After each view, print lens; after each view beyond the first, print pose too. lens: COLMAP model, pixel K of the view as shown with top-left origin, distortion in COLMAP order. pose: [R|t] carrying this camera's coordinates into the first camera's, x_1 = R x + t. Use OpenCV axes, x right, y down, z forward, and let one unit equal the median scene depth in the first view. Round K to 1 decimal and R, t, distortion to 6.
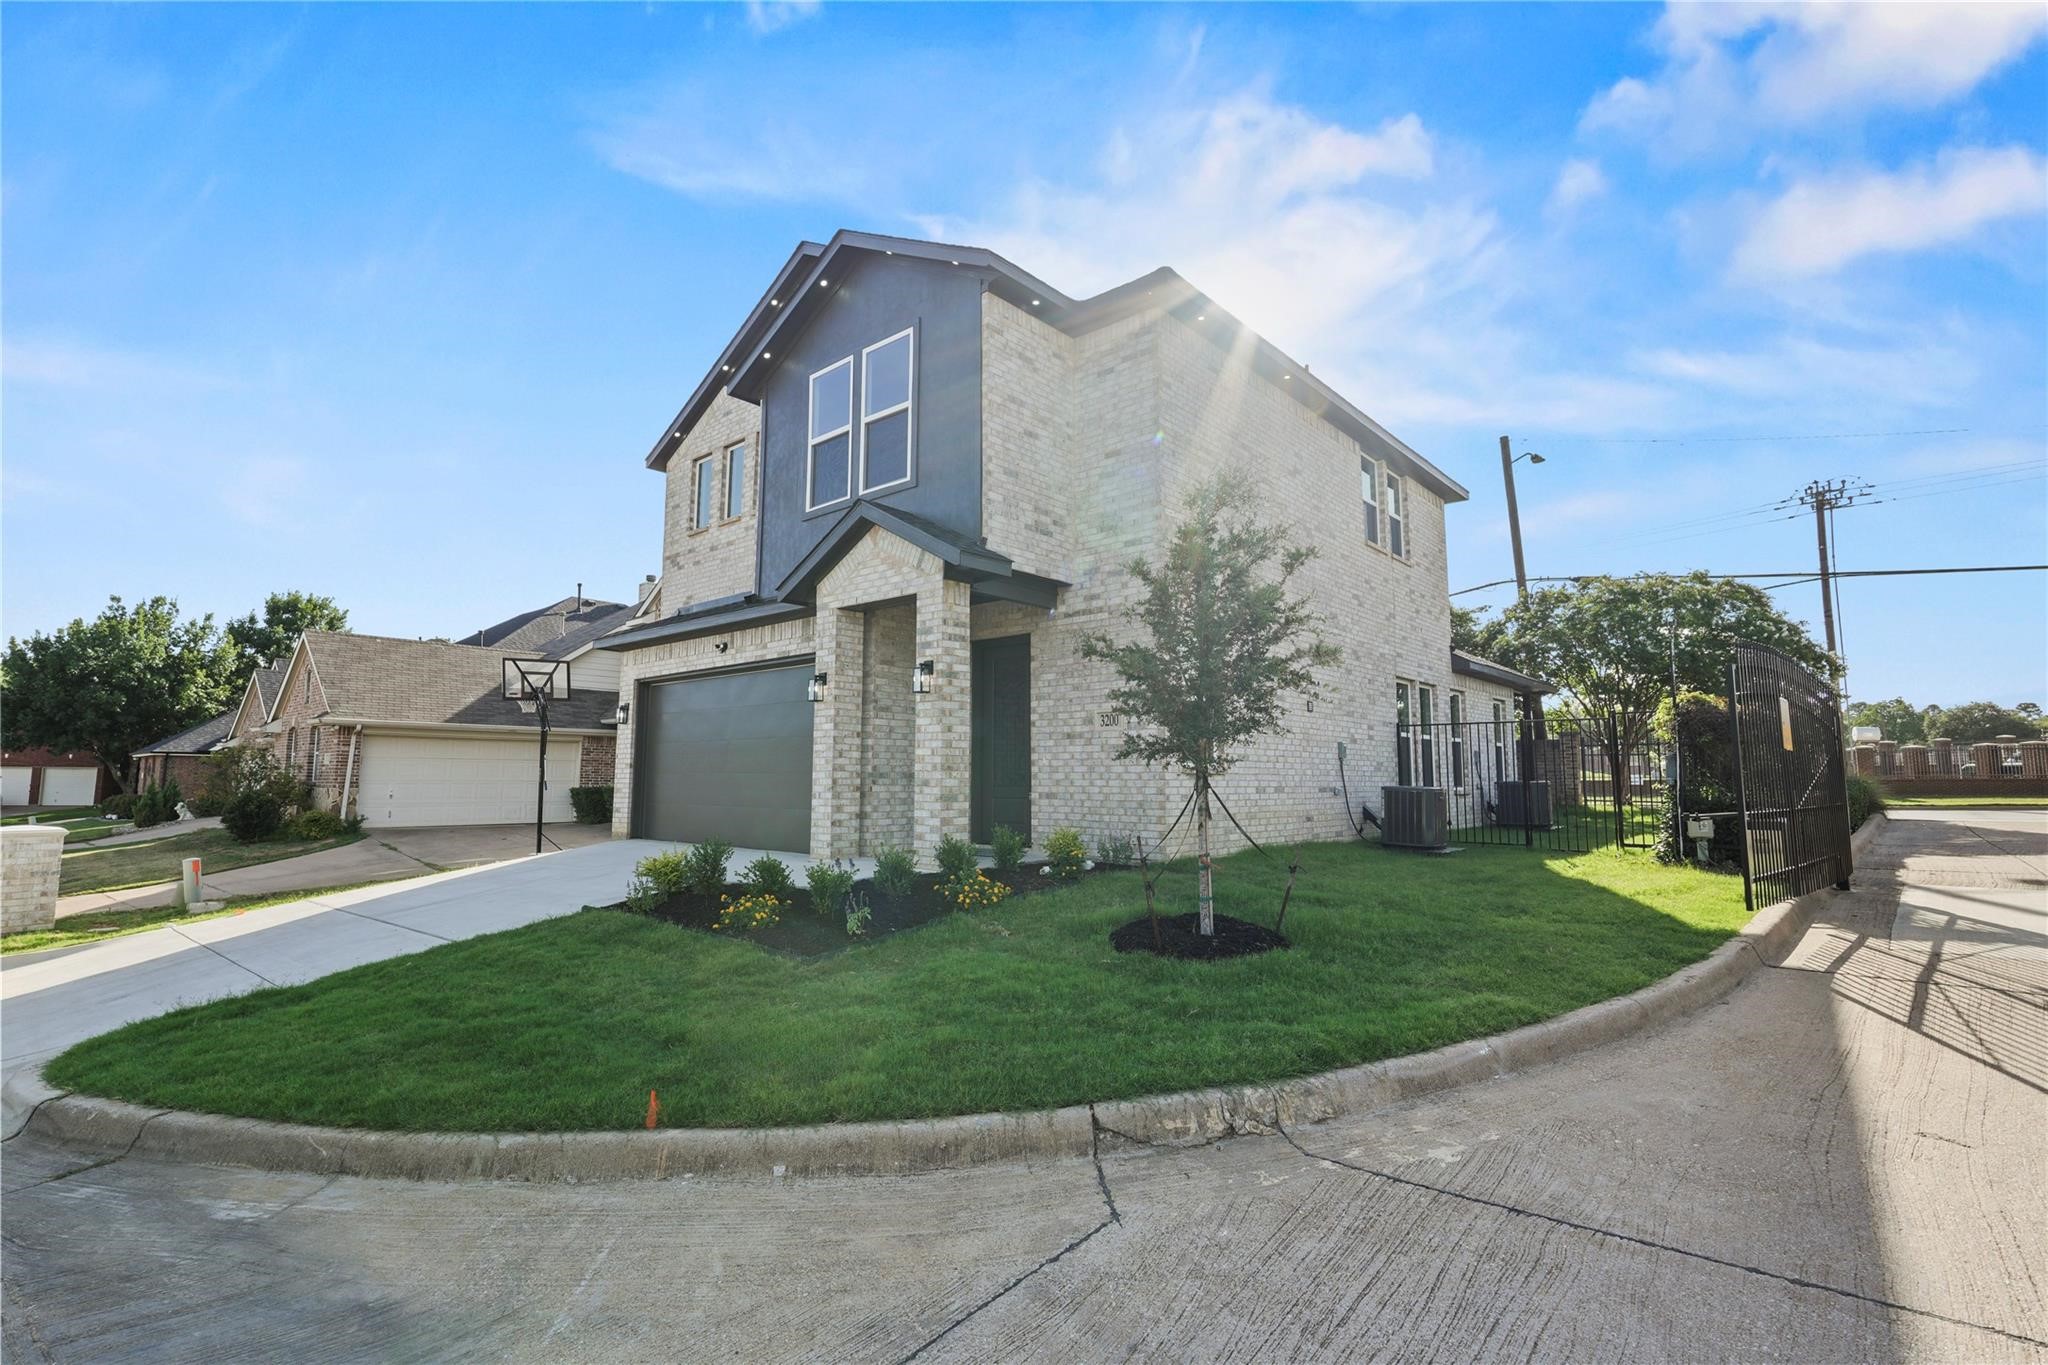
lens RADIAL K [[934.9, 0, 1024.9], [0, 934.9, 678.1], [0, 0, 1]] dist [-0.004538, -0.000684]
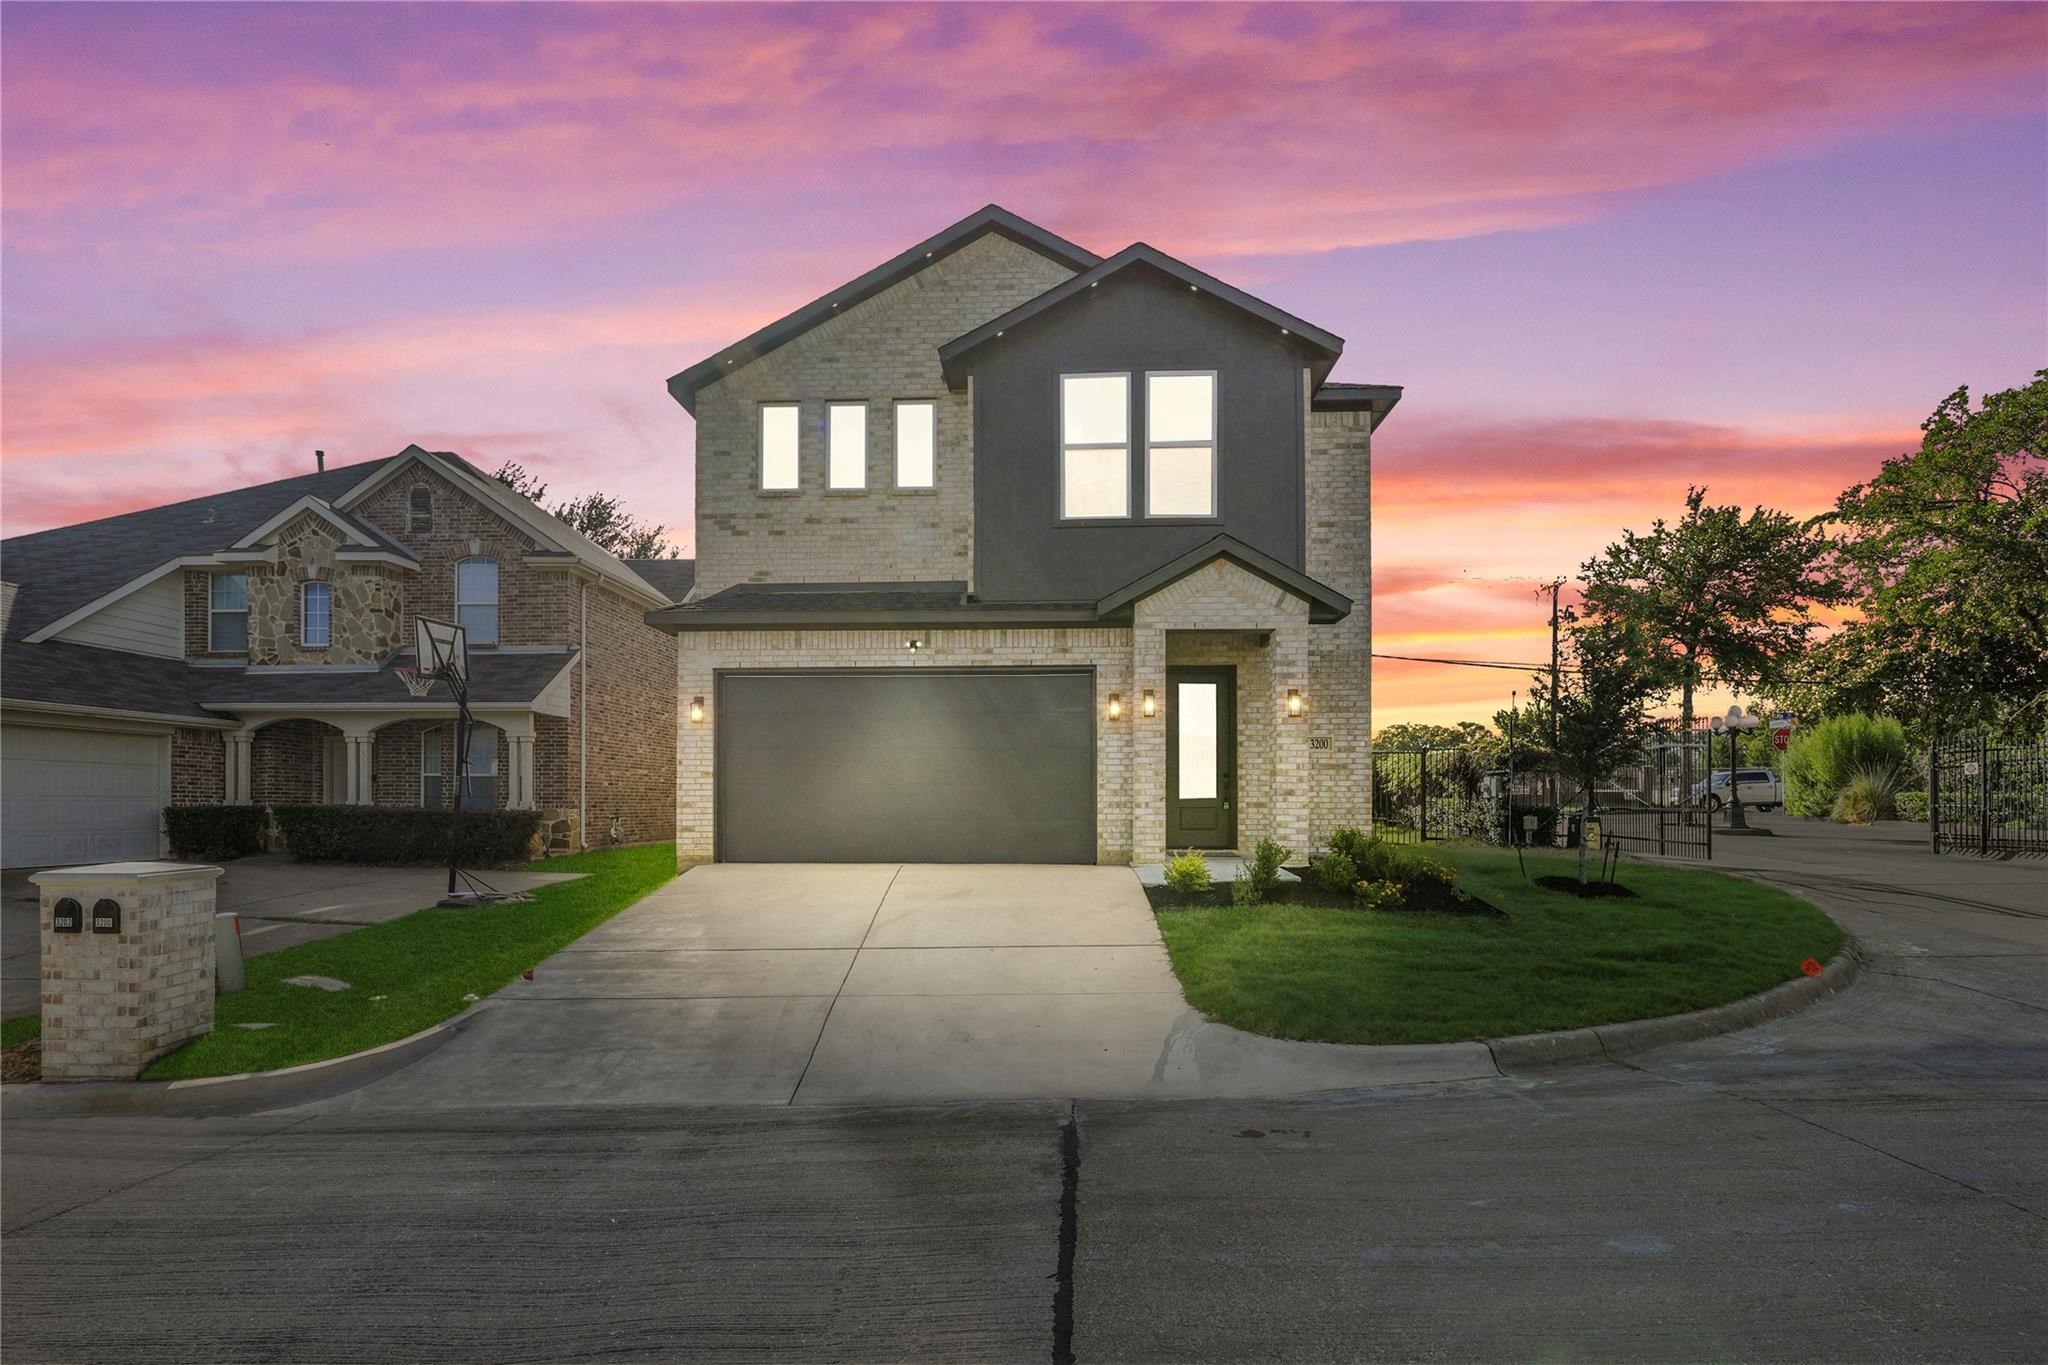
lens RADIAL K [[1028.0, 0, 1047.0], [0, 1028.0, 800.4], [0, 0, 1]] dist [0.007330, 0.000953]
pose [[0.775120, 0.000646, 0.631814, -1.040946], [-0.067167, 0.994417, 0.081384, 0.032203], [-0.628234, -0.105519, 0.770836, 0.163952]]
